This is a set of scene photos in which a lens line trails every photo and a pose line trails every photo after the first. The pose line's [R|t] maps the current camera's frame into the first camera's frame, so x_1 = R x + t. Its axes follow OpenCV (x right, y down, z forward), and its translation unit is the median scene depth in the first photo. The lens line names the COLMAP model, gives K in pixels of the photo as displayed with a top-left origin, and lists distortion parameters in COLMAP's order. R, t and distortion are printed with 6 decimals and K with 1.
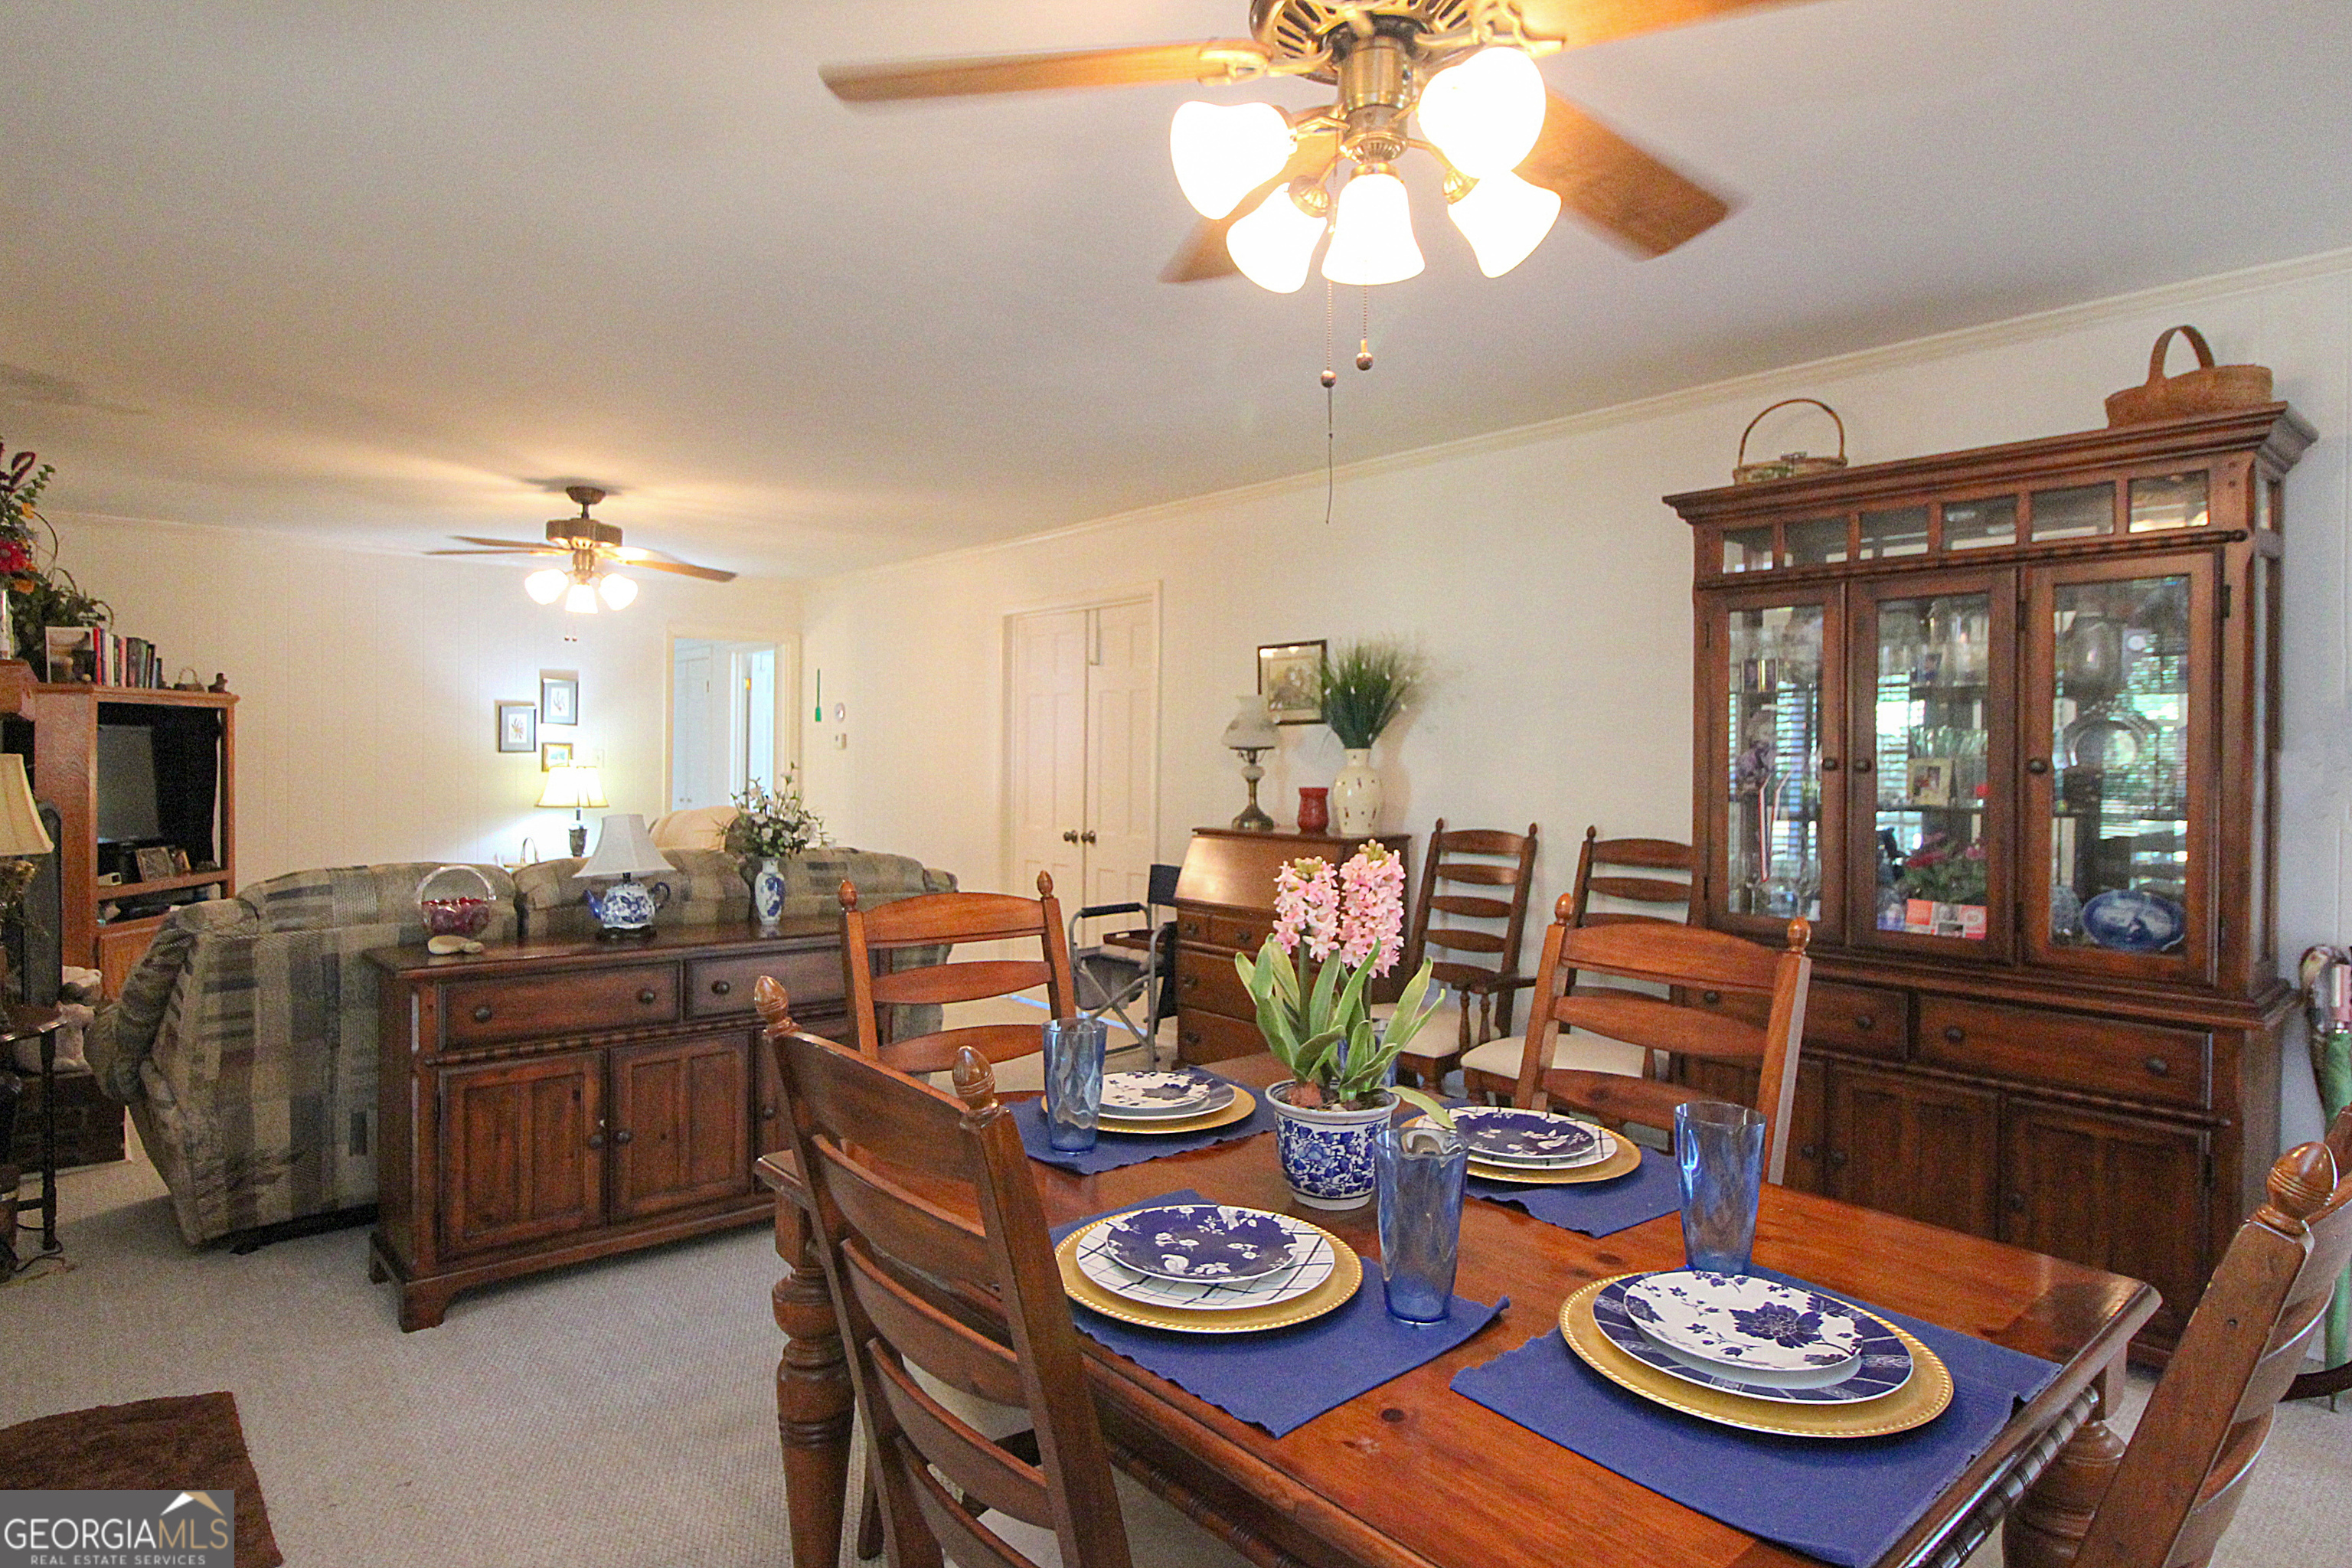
lens RADIAL K [[1298.8, 0, 1176.0], [0, 1298.8, 784.0], [0, 0, 1]] dist [0.002089, 0.000643]
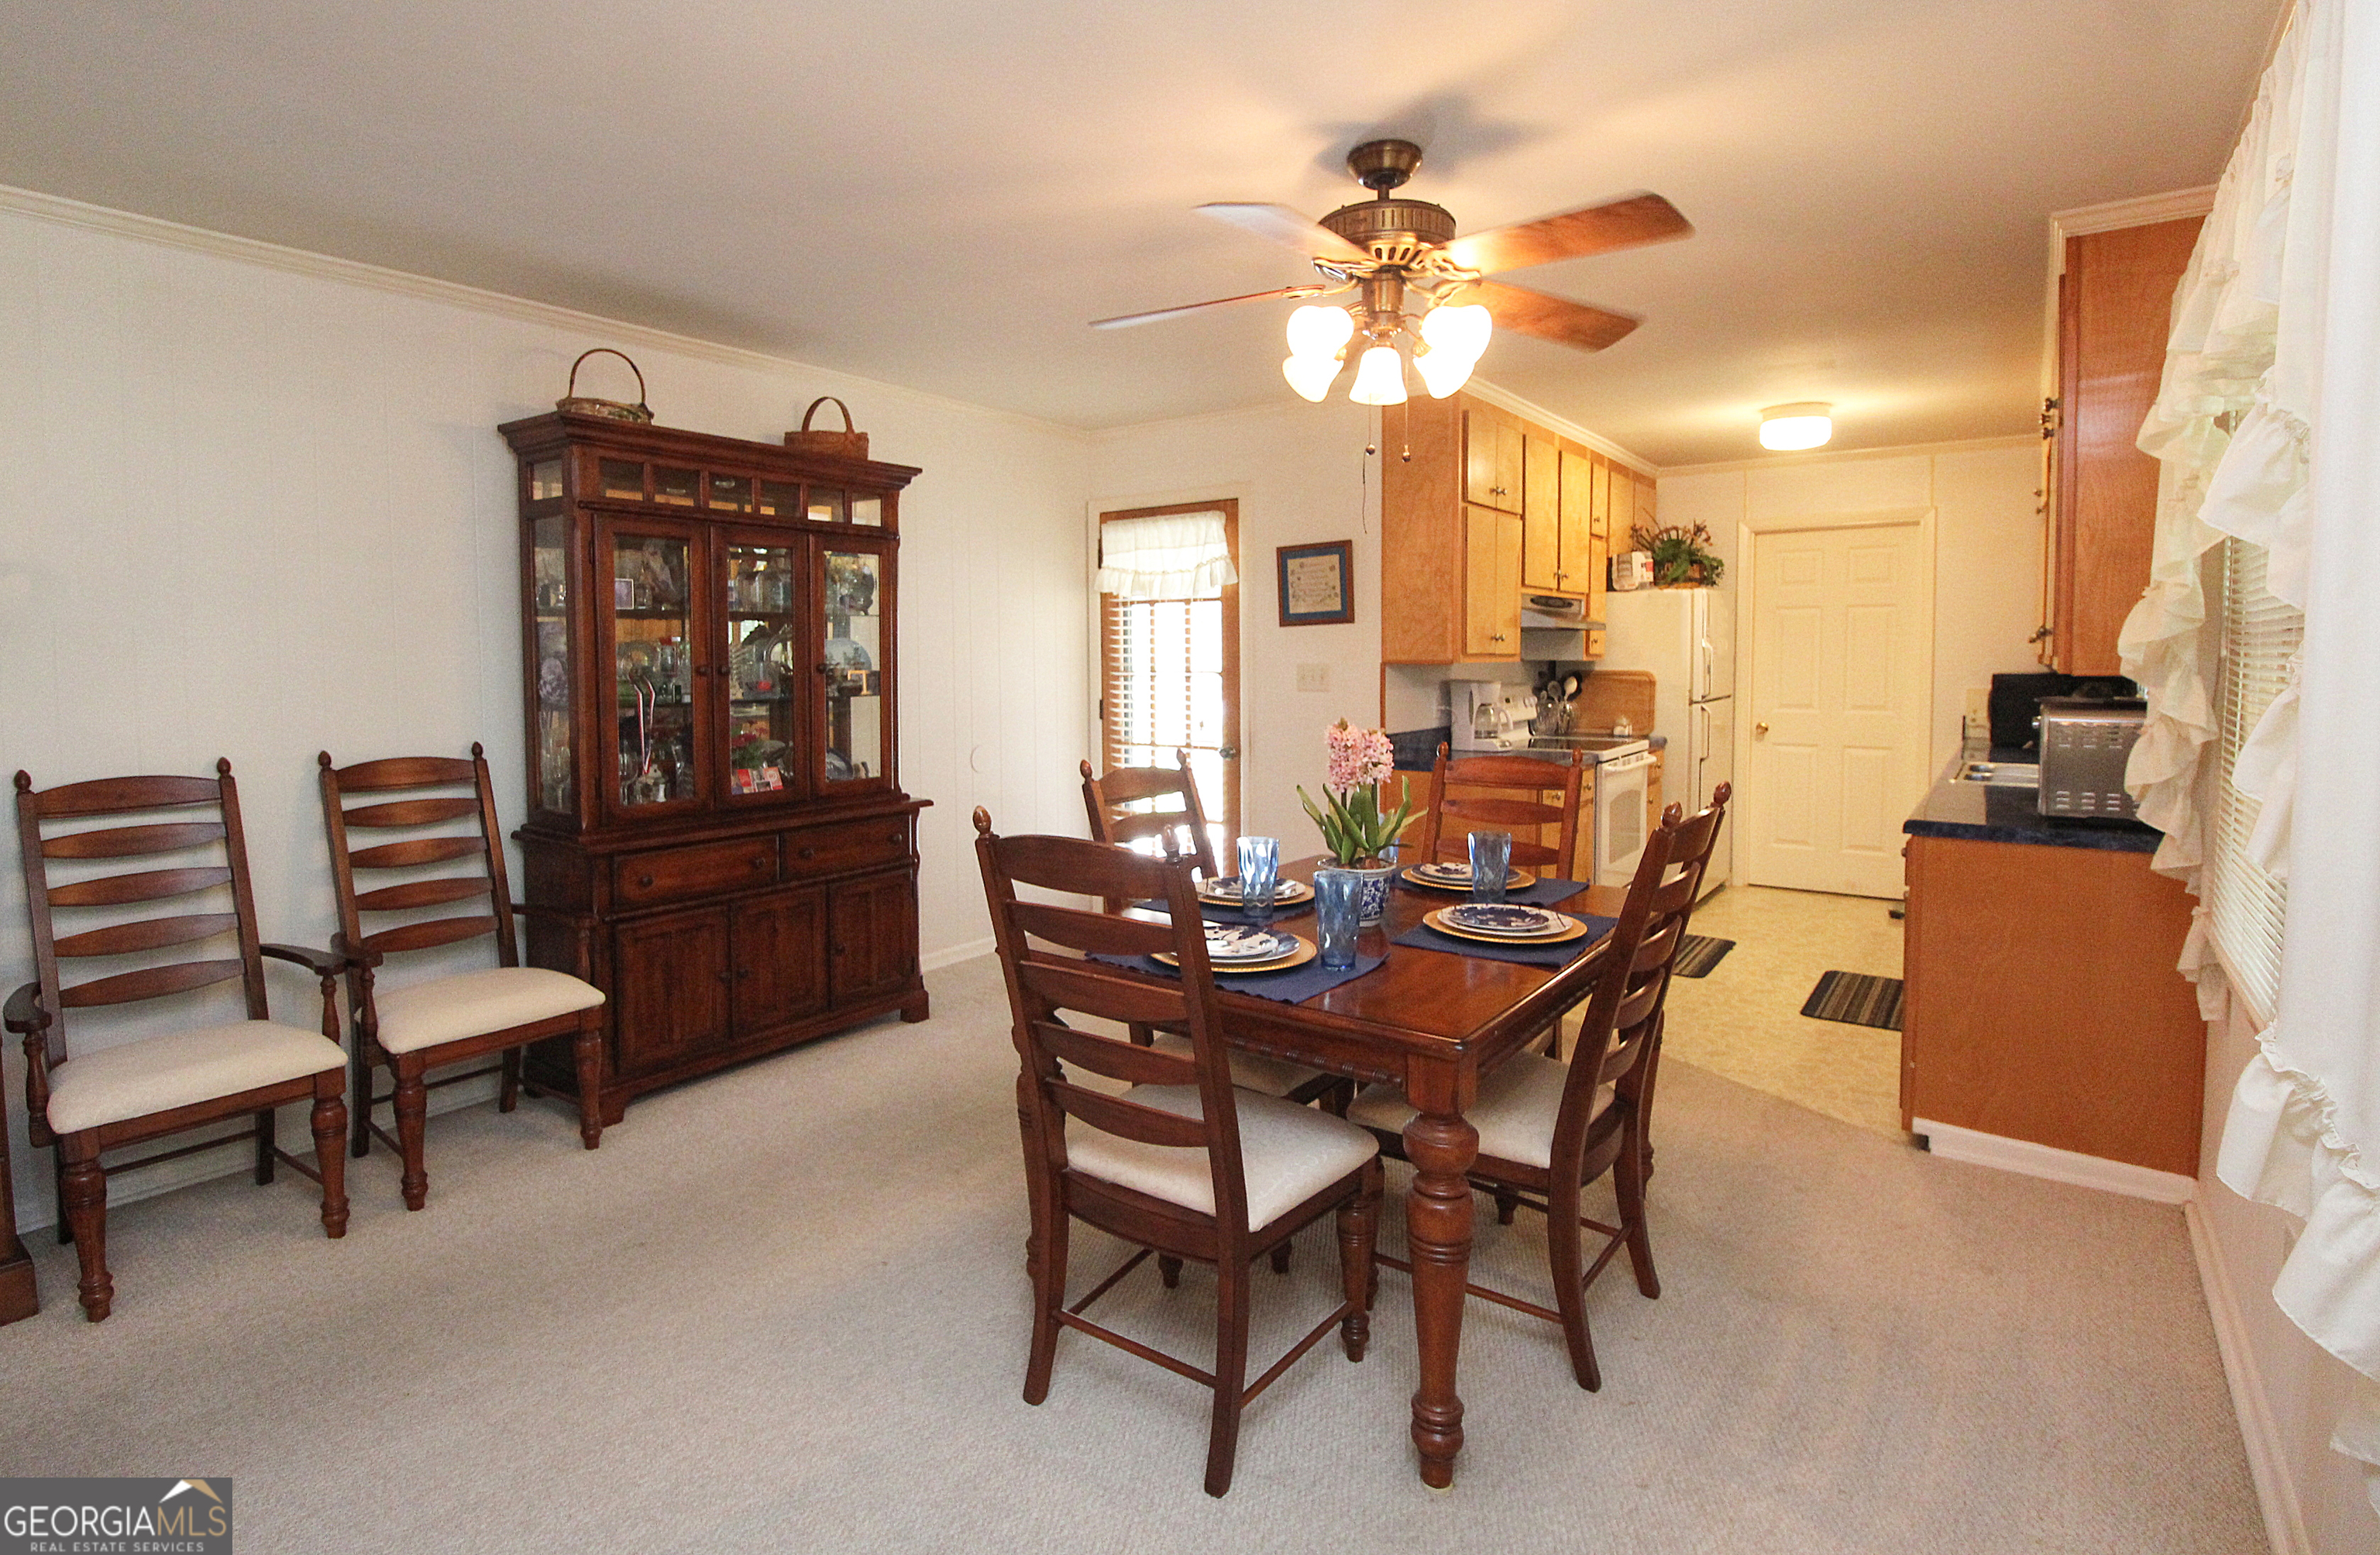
lens RADIAL K [[1140.9, 0, 1186.7], [0, 1140.9, 704.2], [0, 0, 1]] dist [-0.000501, -0.000063]
pose [[-0.225313, -0.047783, 0.973114, -0.670715], [0.028832, 0.998032, 0.055682, -0.029796], [-0.973860, 0.040603, -0.223492, 0.795808]]
